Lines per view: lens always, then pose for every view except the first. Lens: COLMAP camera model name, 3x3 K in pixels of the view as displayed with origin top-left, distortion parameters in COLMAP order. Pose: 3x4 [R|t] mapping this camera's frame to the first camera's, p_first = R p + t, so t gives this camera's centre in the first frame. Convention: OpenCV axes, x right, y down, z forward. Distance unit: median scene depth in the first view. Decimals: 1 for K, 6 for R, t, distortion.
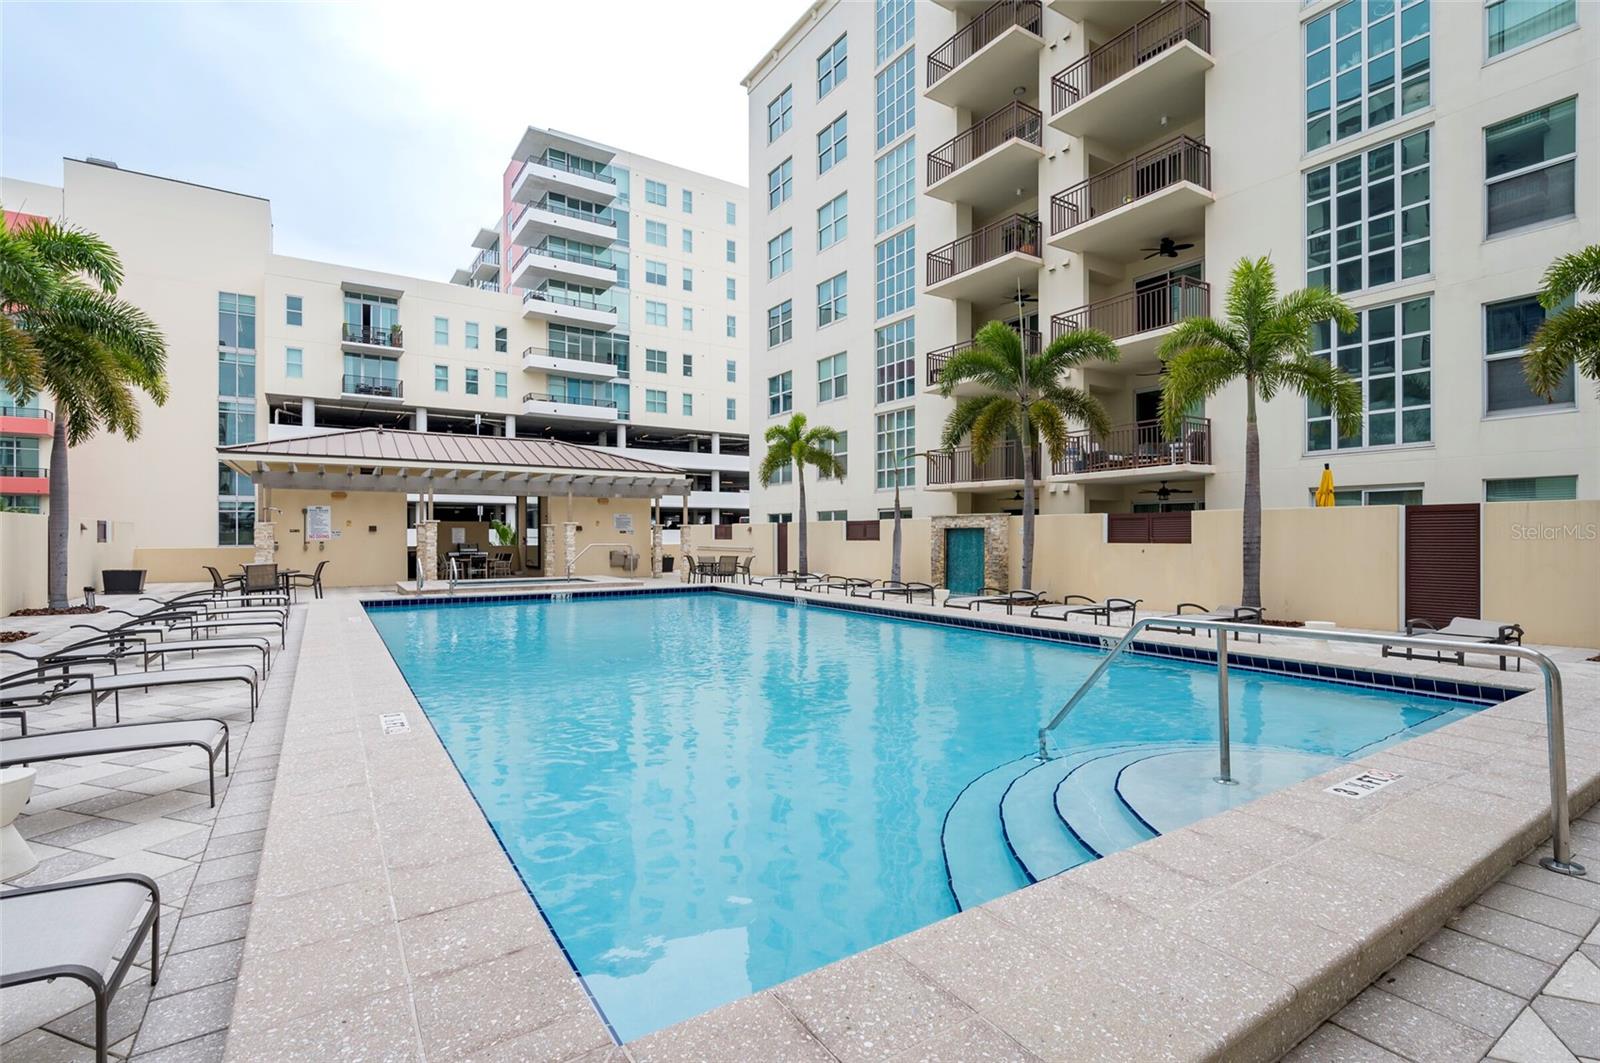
lens RADIAL K [[733.0, 0, 798.3], [0, 733.0, 530.7], [0, 0, 1]] dist [0.001527, 0.000123]
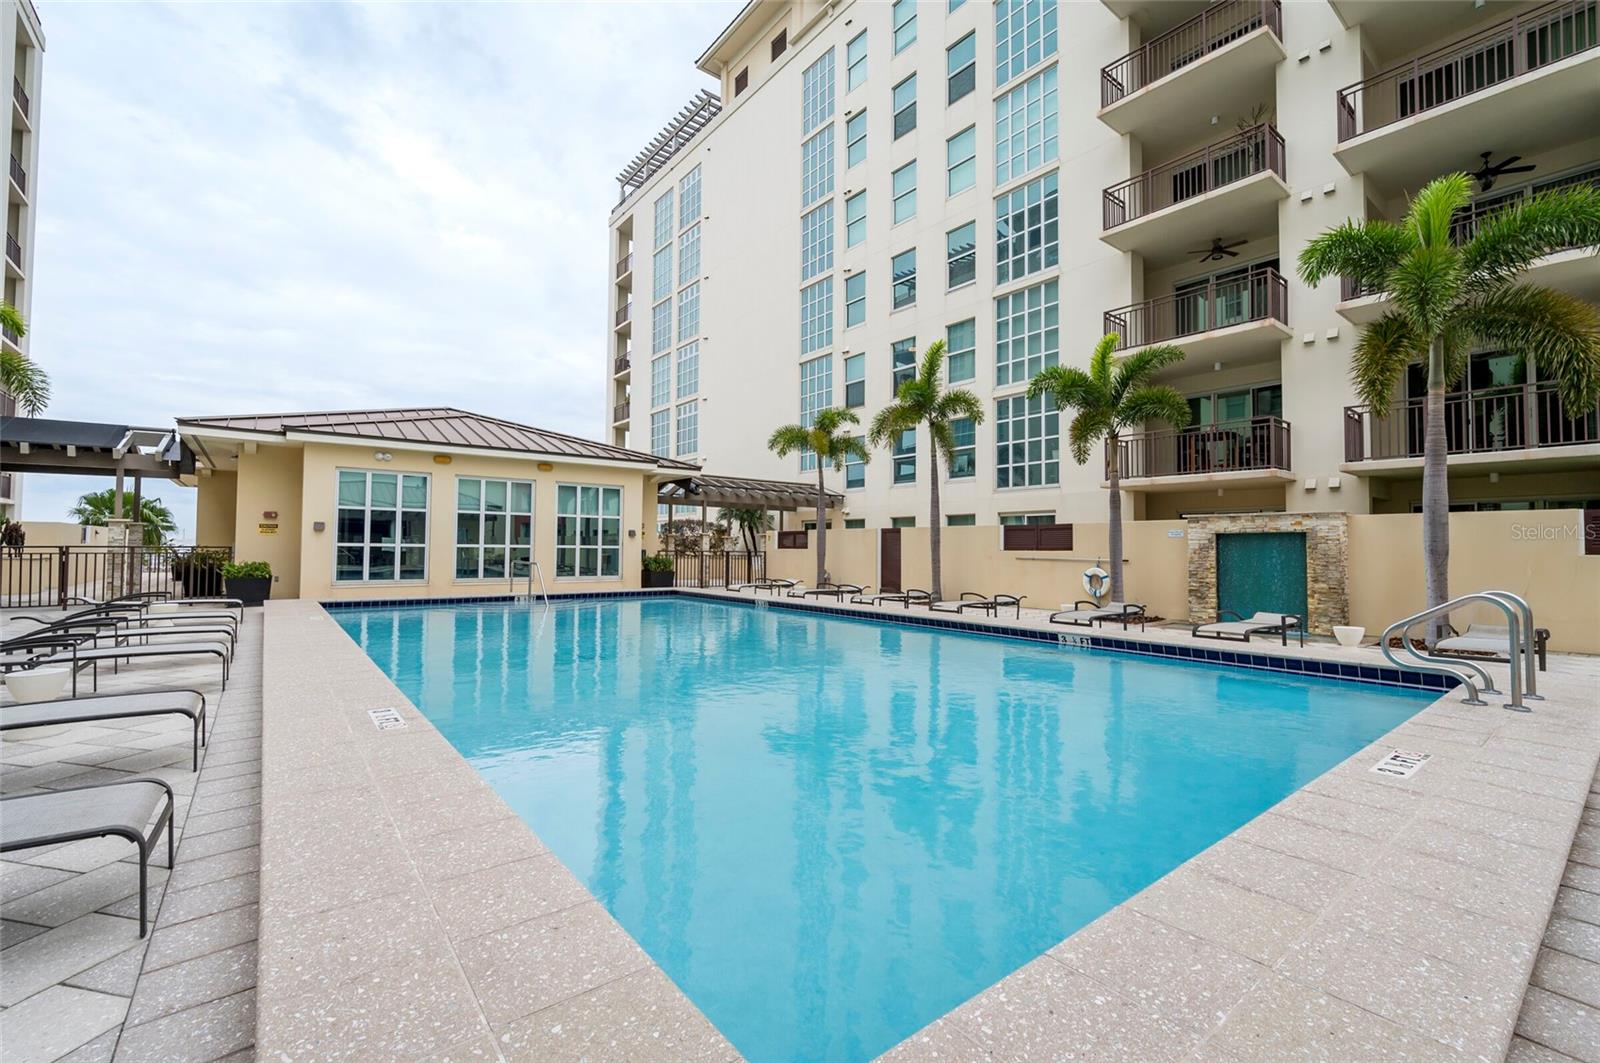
lens RADIAL K [[634.7, 0, 803.0], [0, 634.7, 548.7], [0, 0, 1]] dist [-0.009253, -0.000123]
pose [[0.994744, -0.005033, 0.102265, -0.190884], [0.003583, 0.999891, 0.014357, 0.001546], [-0.102326, -0.013915, 0.994654, 0.290291]]
